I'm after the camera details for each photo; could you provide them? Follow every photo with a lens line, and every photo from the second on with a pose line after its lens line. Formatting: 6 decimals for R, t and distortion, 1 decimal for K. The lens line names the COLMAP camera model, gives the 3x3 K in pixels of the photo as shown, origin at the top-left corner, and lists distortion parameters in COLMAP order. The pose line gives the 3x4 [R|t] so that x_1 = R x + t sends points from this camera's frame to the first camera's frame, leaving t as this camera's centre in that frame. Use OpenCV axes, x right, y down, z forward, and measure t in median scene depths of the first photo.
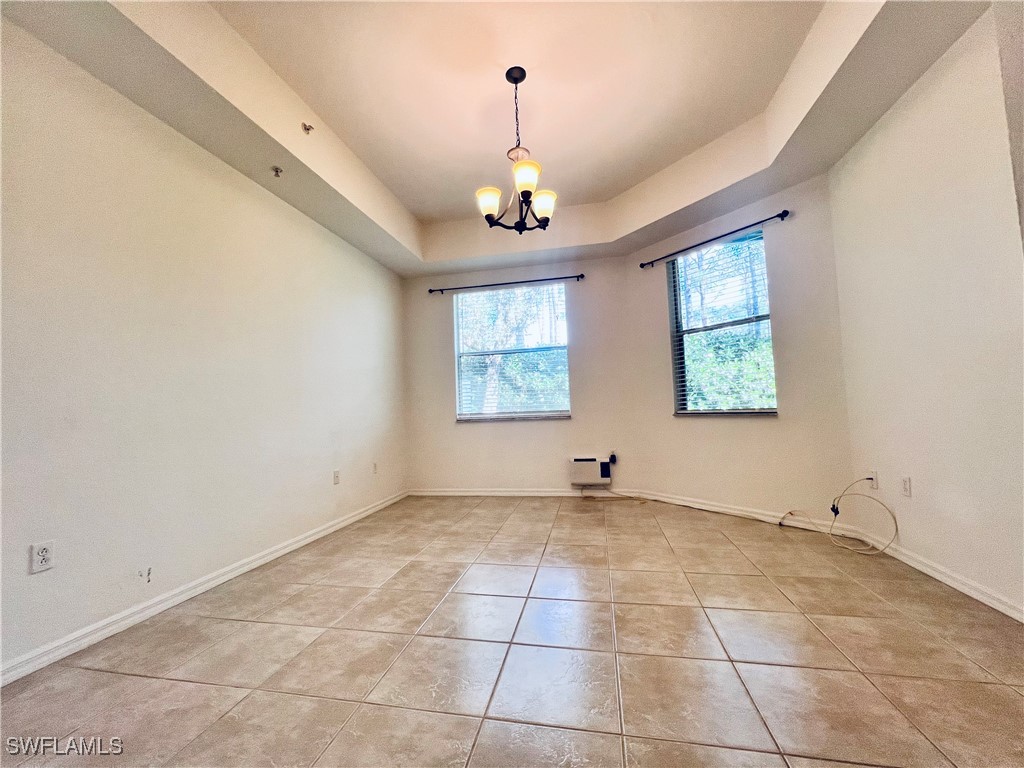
lens RADIAL K [[412.3, 0, 509.7], [0, 412.3, 382.7], [0, 0, 1]] dist [-0.003520, 0.000654]
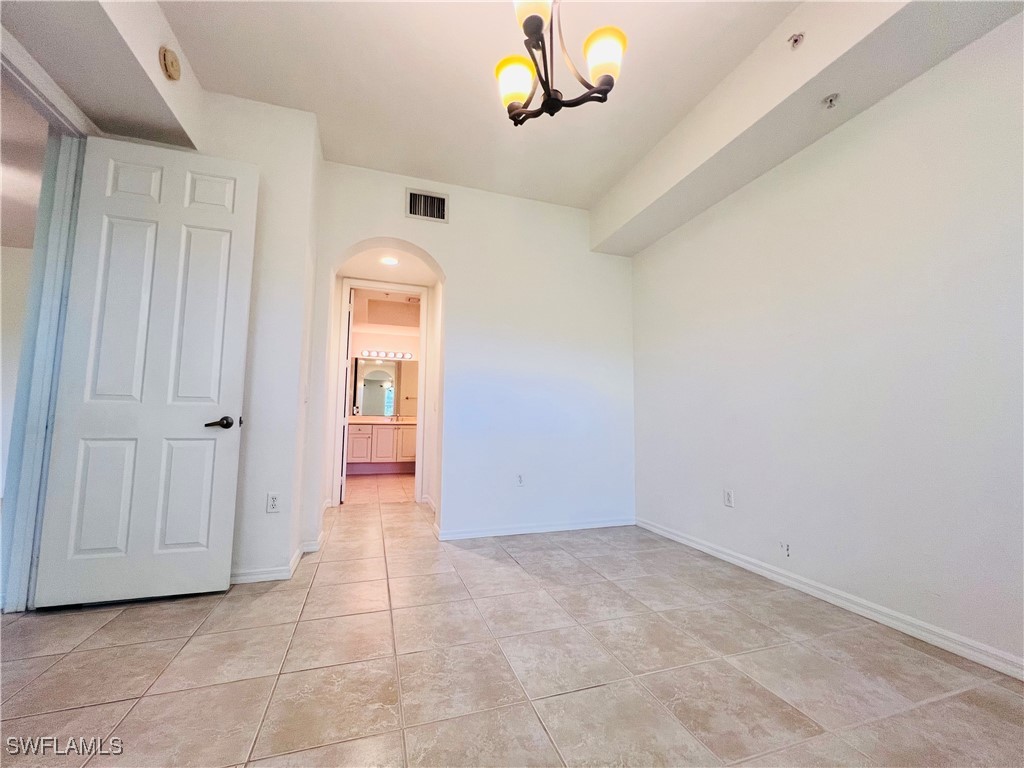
lens RADIAL K [[410.5, 0, 510.5], [0, 410.5, 382.4], [0, 0, 1]] dist [-0.000085, 0.000264]
pose [[-0.864823, -0.020851, -0.501644, 0.265299], [0.053866, 0.989517, -0.133992, 0.062869], [0.499179, -0.142901, -0.854634, 1.047276]]
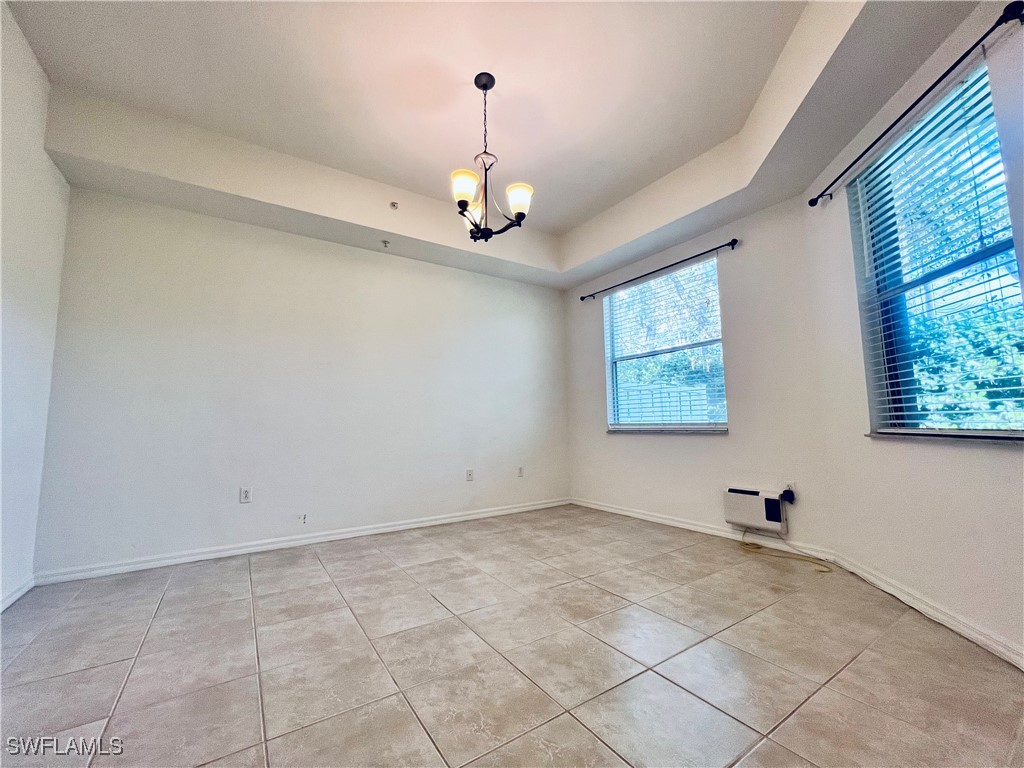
lens RADIAL K [[412.3, 0, 508.3], [0, 412.3, 382.0], [0, 0, 1]] dist [-0.003520, 0.000654]
pose [[0.707878, -0.046094, -0.704829, 0.543030], [0.035213, 0.998931, -0.029962, 0.001477], [0.705457, -0.003609, 0.708744, 0.256851]]
